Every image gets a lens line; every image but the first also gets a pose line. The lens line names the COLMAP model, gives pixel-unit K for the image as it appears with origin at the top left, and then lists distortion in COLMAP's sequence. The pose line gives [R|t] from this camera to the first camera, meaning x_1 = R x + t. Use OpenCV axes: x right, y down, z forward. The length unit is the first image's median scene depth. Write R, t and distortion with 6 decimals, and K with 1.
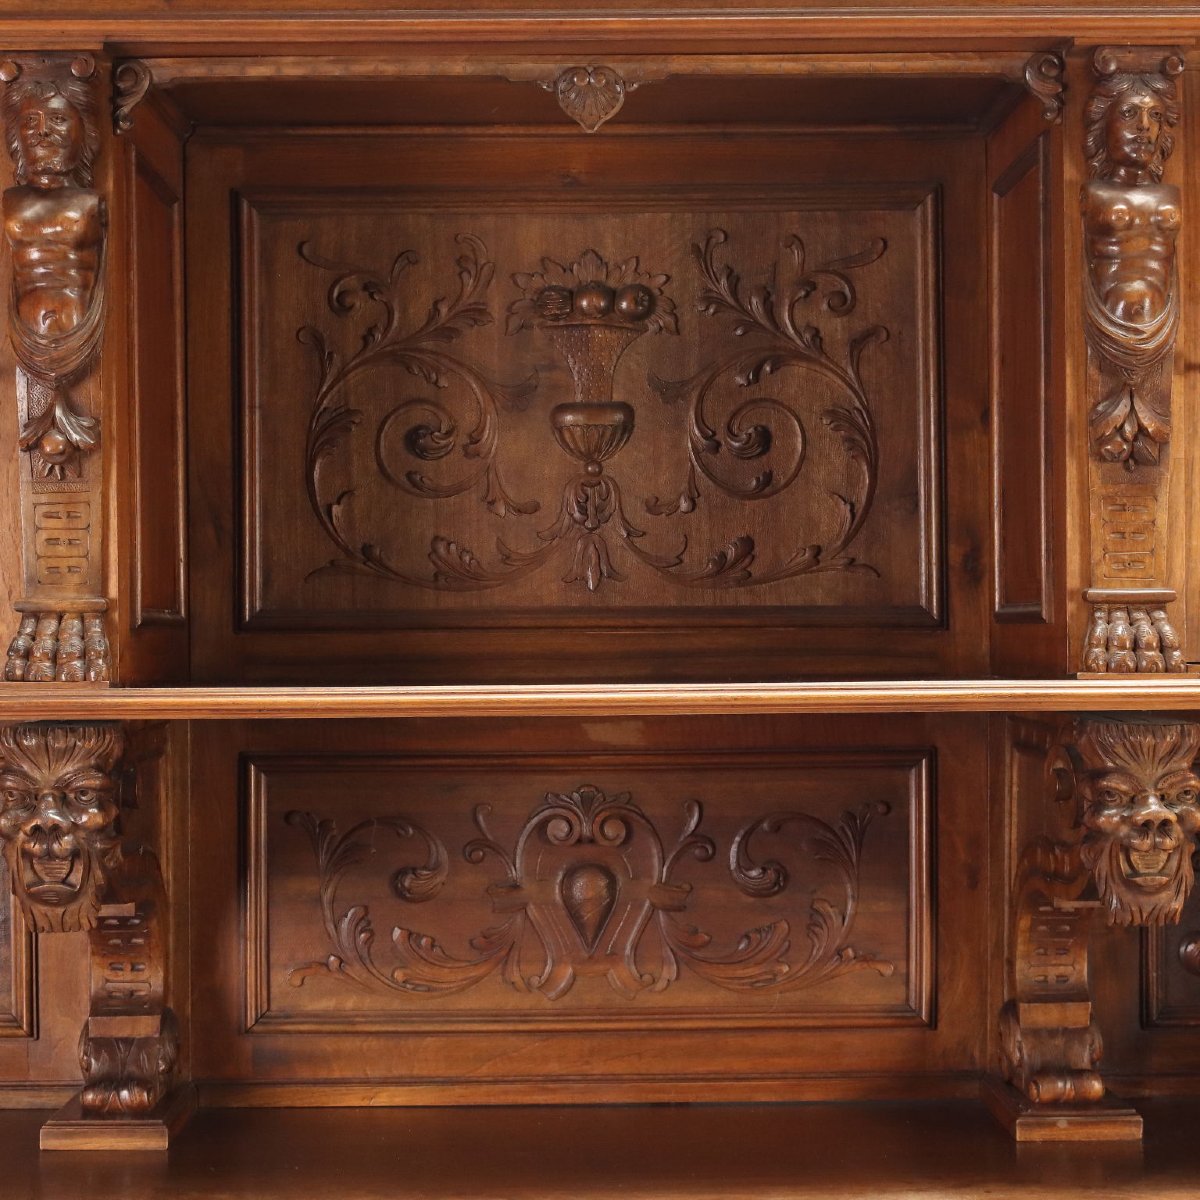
lens RADIAL K [[2201.8, 0, 600.0], [0, 2201.8, 600.0], [0, 0, 1]] dist [-0.009387, 0.037260]
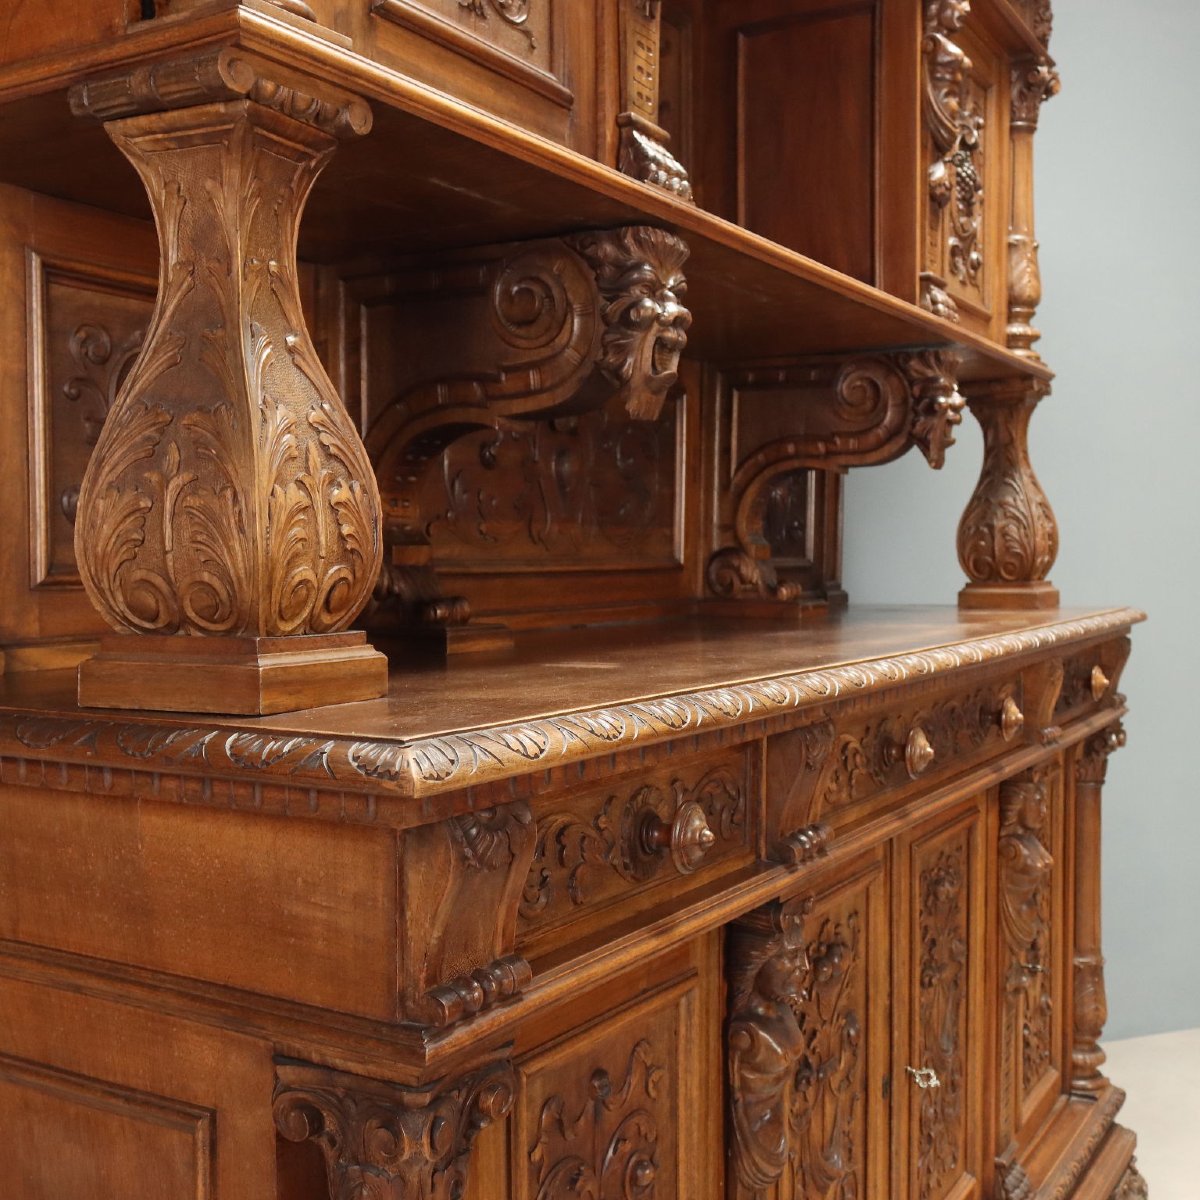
lens RADIAL K [[1444.7, 0, 599.8], [0, 1444.7, 606.8], [0, 0, 1]] dist [-0.015505, 0.053649]
pose [[0.519337, -0.026253, 0.854166, -0.752989], [-0.011337, 0.999228, 0.037605, 0.184983], [-0.854495, -0.029213, 0.518638, 0.530267]]
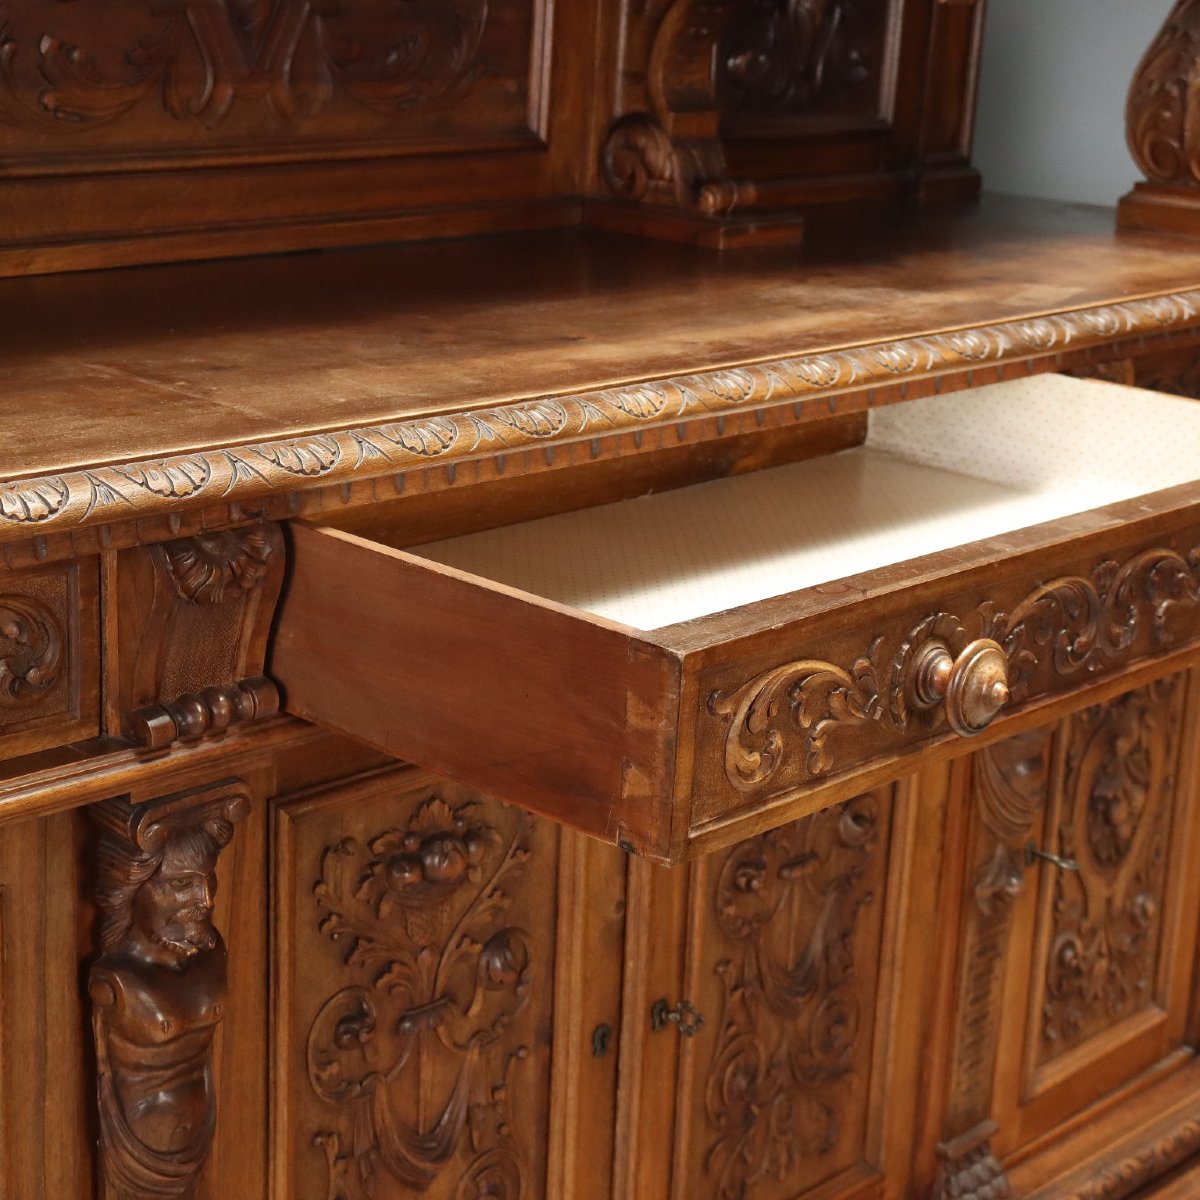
lens RADIAL K [[2389.4, 0, 600.0], [0, 2389.4, 600.0], [0, 0, 1]] dist [0.011664, 0.000158]
pose [[0.701367, -0.162539, 0.694022, -0.560168], [-0.055243, 0.958331, 0.280268, 0.095161], [-0.710657, -0.234911, 0.663162, 0.284556]]
